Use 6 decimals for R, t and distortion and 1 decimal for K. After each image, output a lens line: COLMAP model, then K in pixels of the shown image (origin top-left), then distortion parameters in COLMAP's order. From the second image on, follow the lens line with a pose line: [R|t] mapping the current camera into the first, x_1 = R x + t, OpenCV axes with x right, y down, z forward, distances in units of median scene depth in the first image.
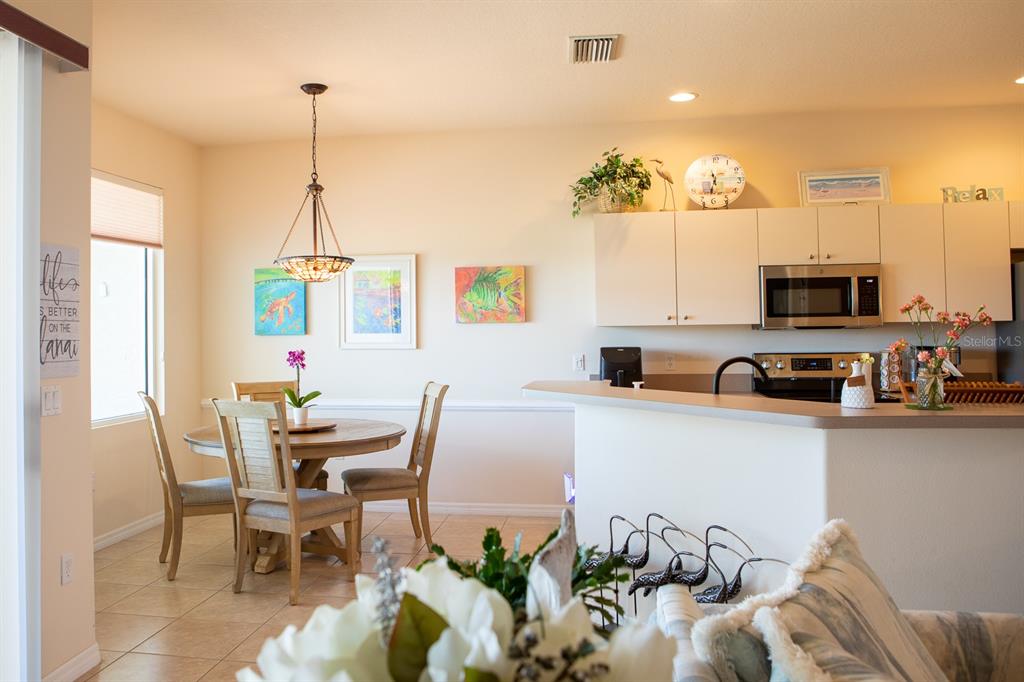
lens RADIAL K [[822.7, 0, 494.5], [0, 822.7, 303.7], [0, 0, 1]] dist [-0.001868, 0.007269]
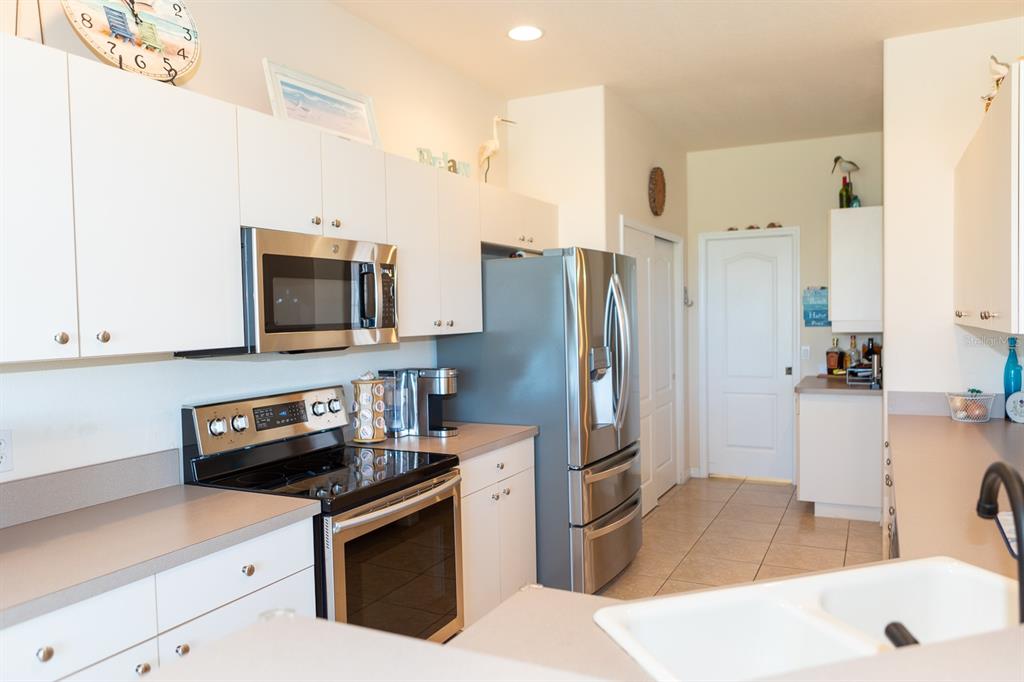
lens RADIAL K [[730.6, 0, 512.0], [0, 730.6, 341.0], [0, 0, 1]] dist [-0.023917, 0.003482]
pose [[0.293925, -0.027608, 0.955430, -0.040209], [-0.010382, 0.999432, 0.032073, 0.005853], [-0.955772, -0.019346, 0.293471, 0.711043]]
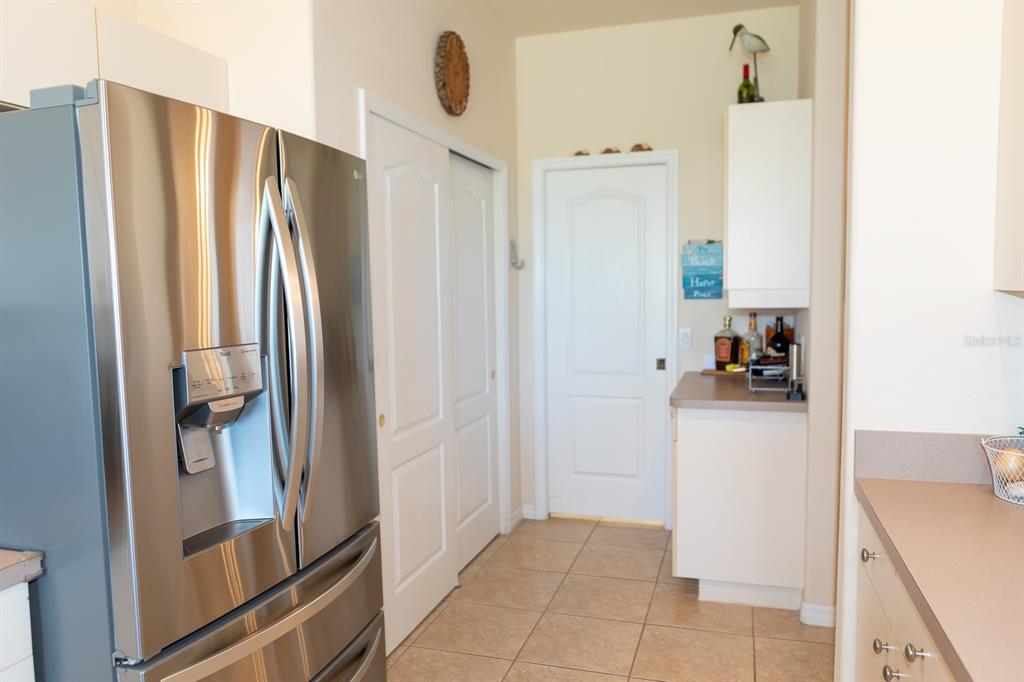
lens RADIAL K [[721.3, 0, 512.0], [0, 721.3, 341.0], [0, 0, 1]] dist [-0.012903, -0.000837]
pose [[0.139393, -0.064610, 0.988127, 0.364814], [-0.013392, 0.997655, 0.067122, 0.010052], [-0.990147, -0.022590, 0.138201, 0.683974]]
